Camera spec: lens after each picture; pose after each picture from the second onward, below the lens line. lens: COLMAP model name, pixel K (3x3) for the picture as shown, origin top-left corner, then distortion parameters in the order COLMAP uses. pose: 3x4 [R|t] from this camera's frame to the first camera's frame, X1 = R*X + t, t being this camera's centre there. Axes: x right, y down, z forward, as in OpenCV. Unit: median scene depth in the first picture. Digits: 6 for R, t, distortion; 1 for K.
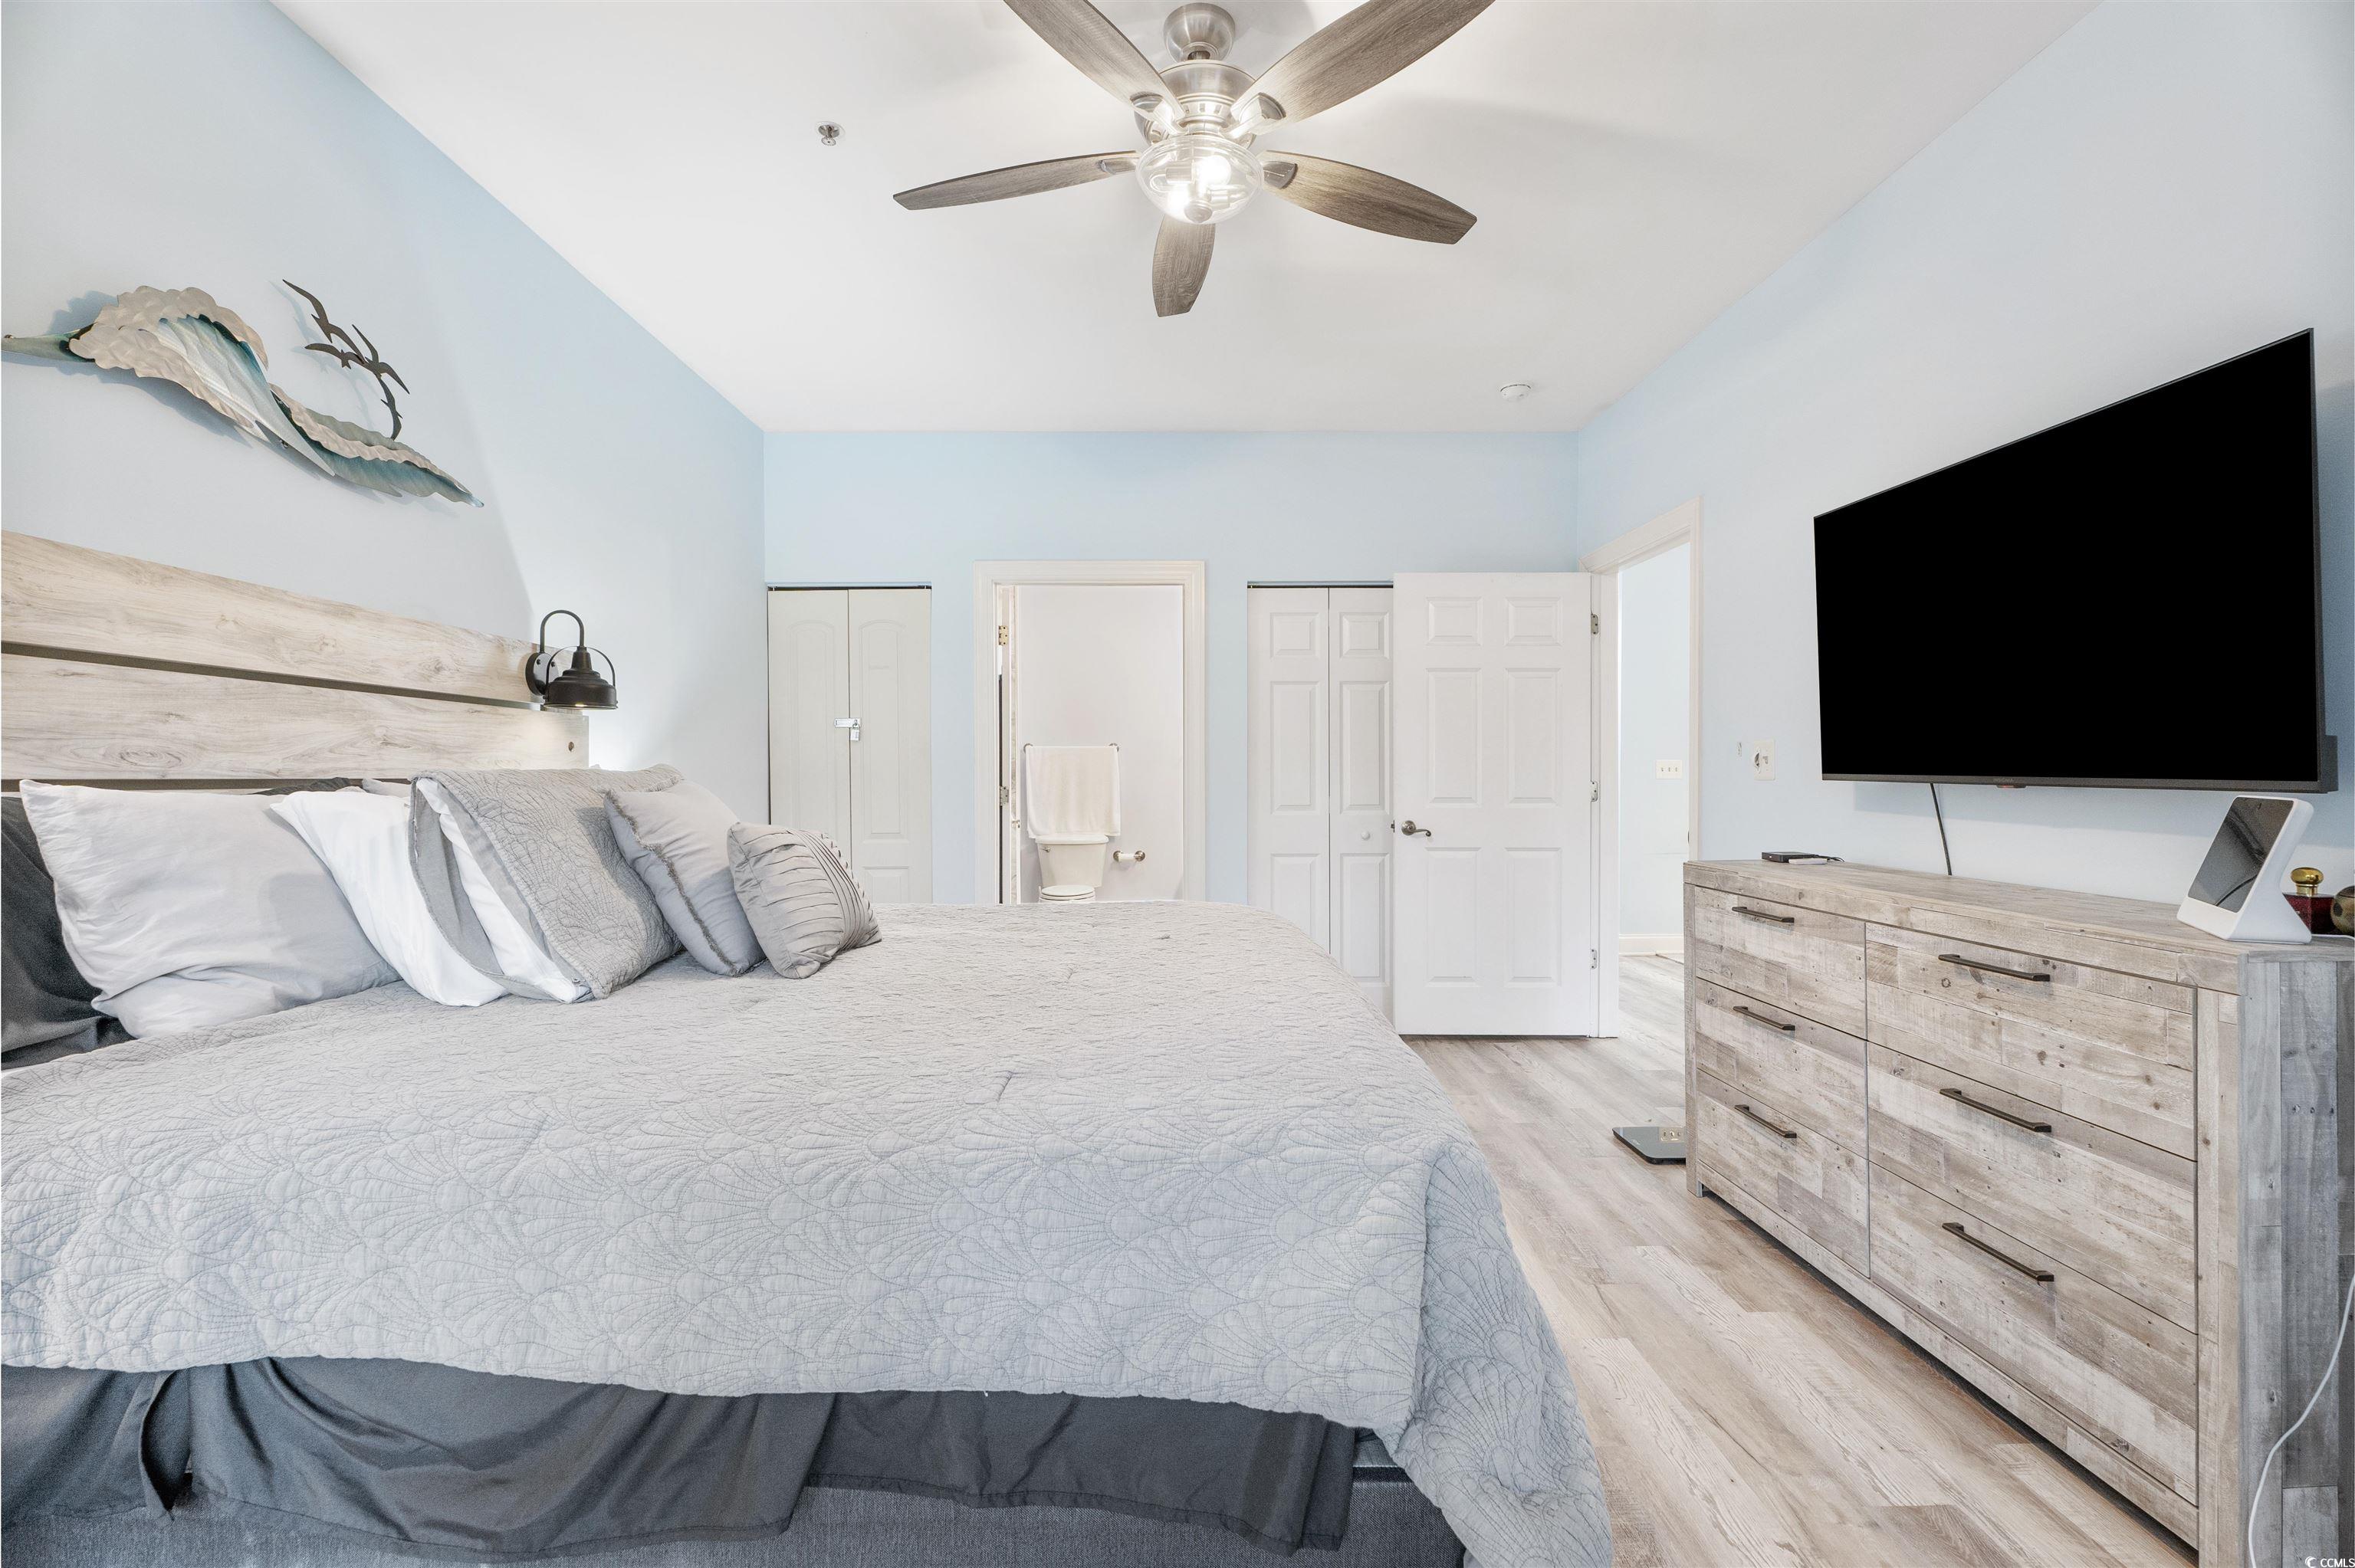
lens RADIAL K [[1051.1, 0, 1177.5], [0, 1051.1, 784.0], [0, 0, 1]] dist [-0.001234, 0.000473]
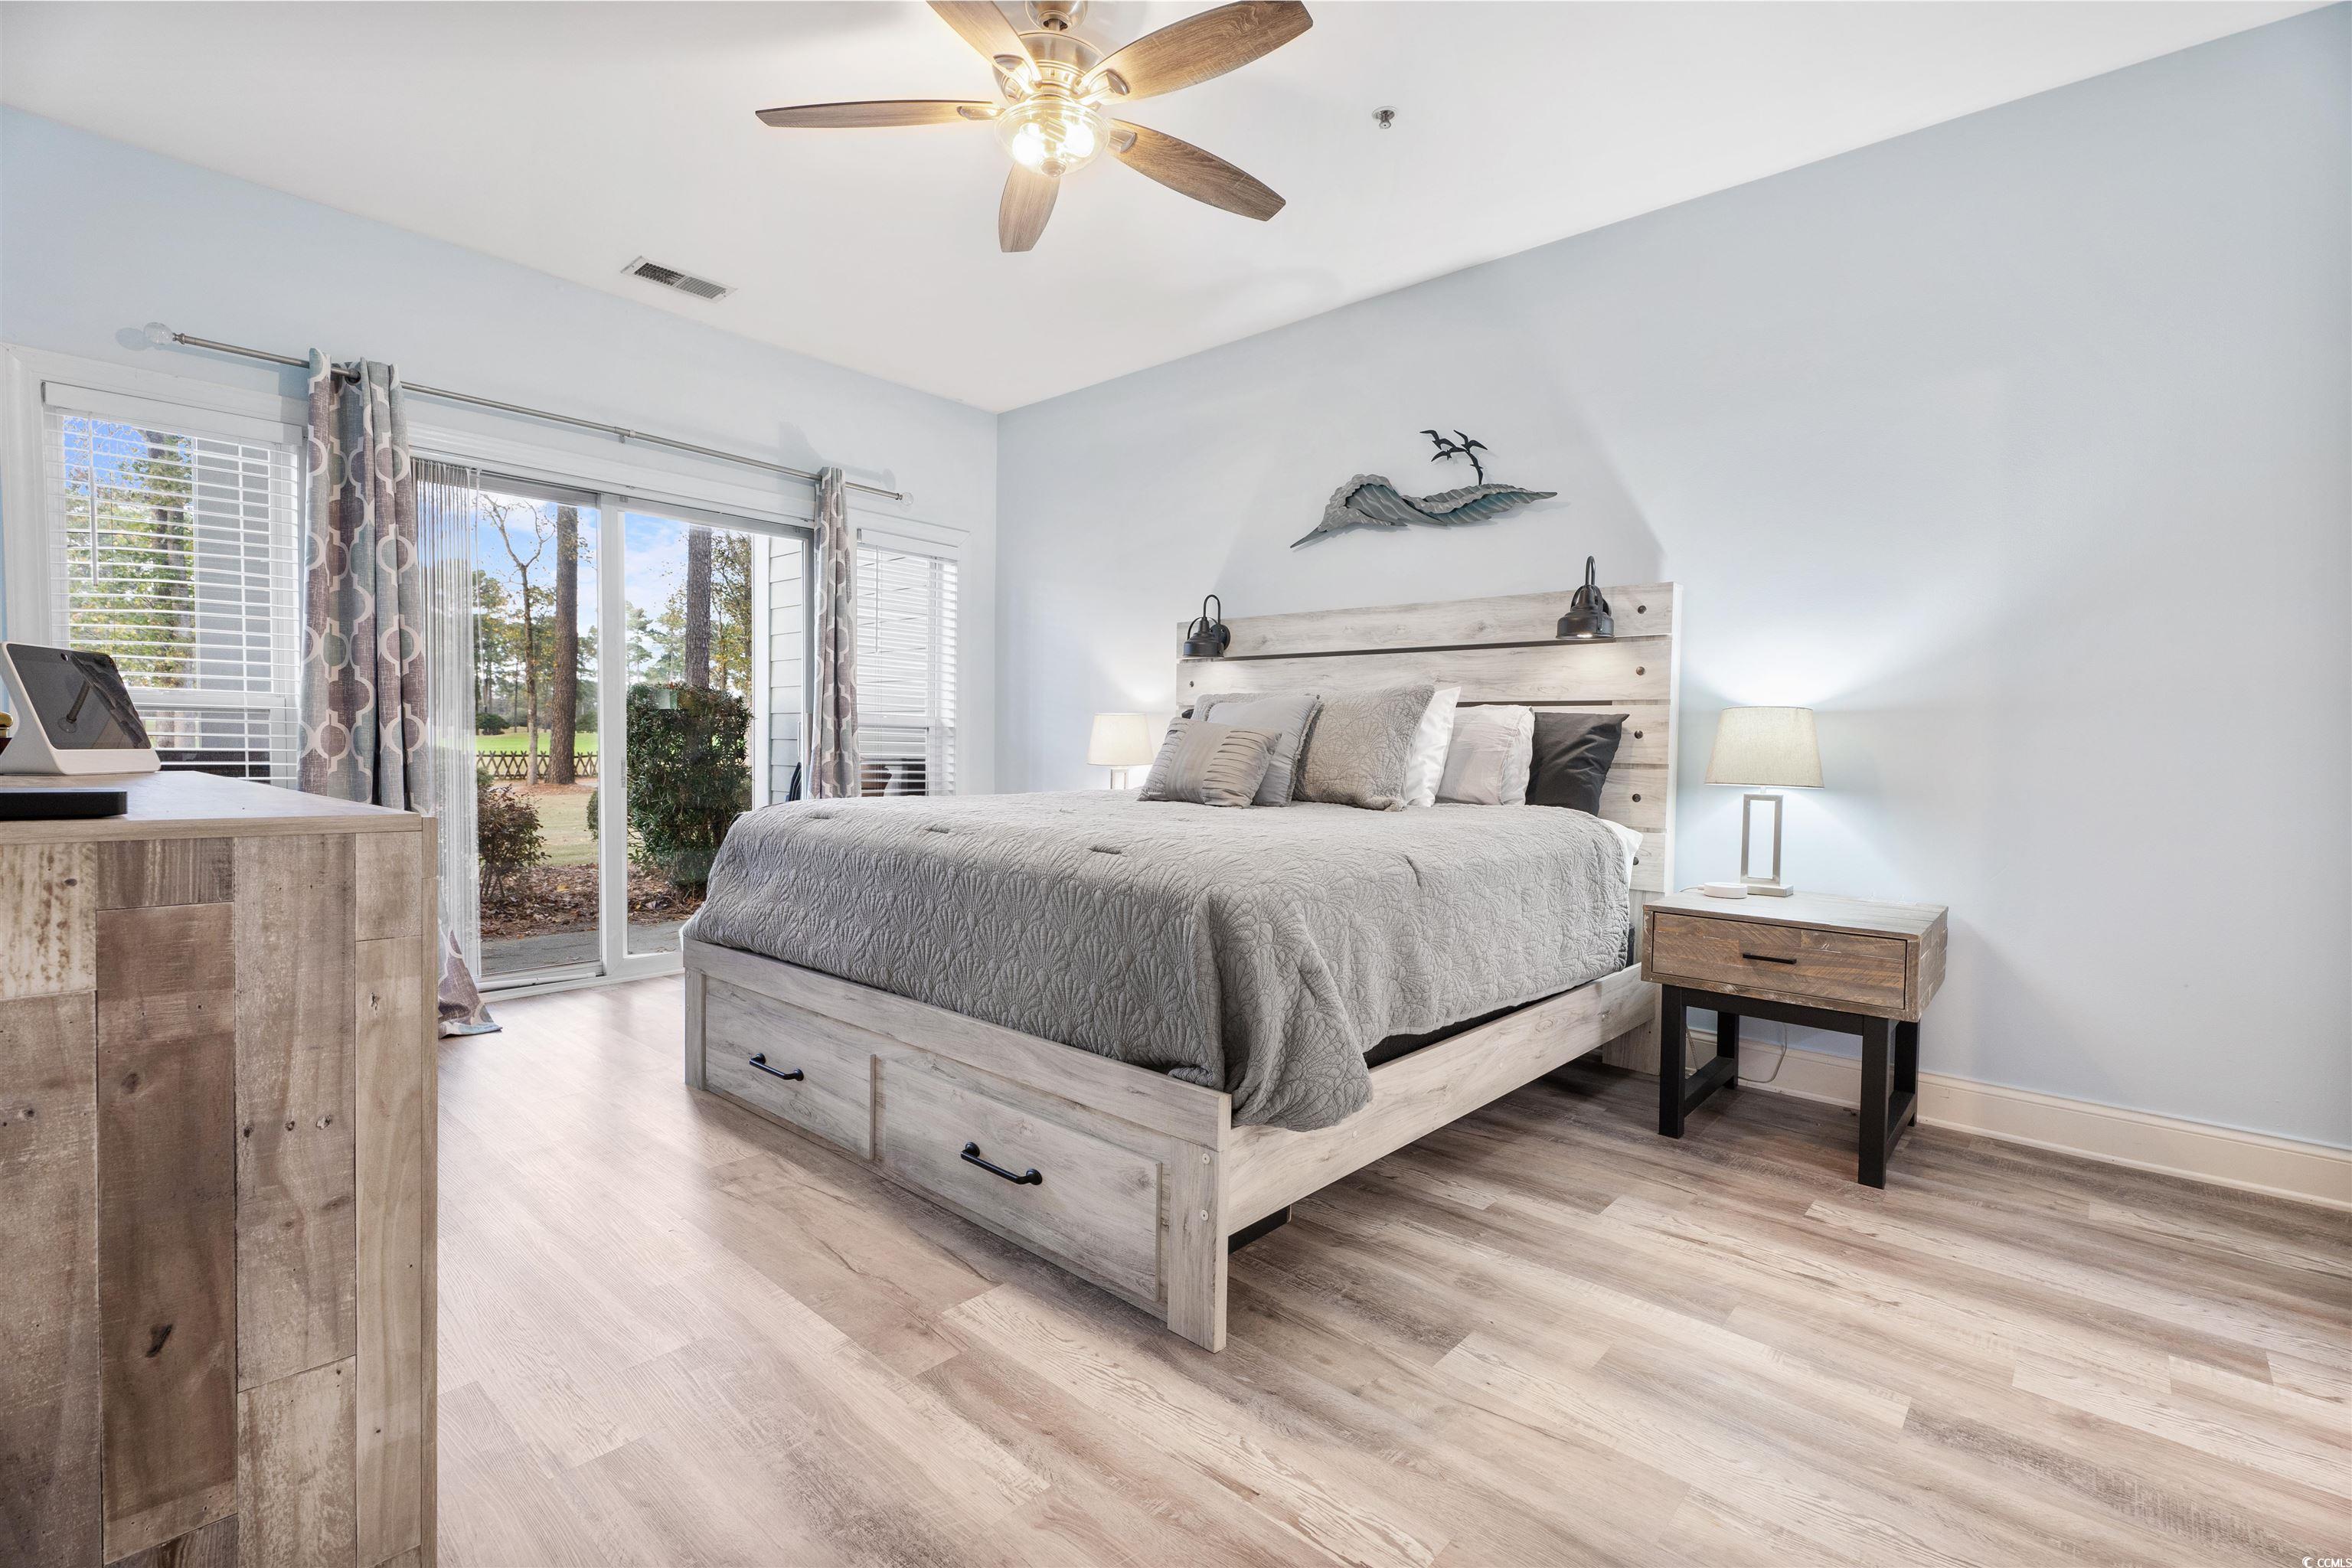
lens RADIAL K [[1049.9, 0, 1176.0], [0, 1049.9, 784.0], [0, 0, 1]] dist [-0.001234, 0.000473]
pose [[-0.672125, 0.011801, -0.740344, 0.734883], [-0.023424, 0.999034, 0.037190, 0.070472], [0.740067, 0.042338, -0.671199, 1.774735]]
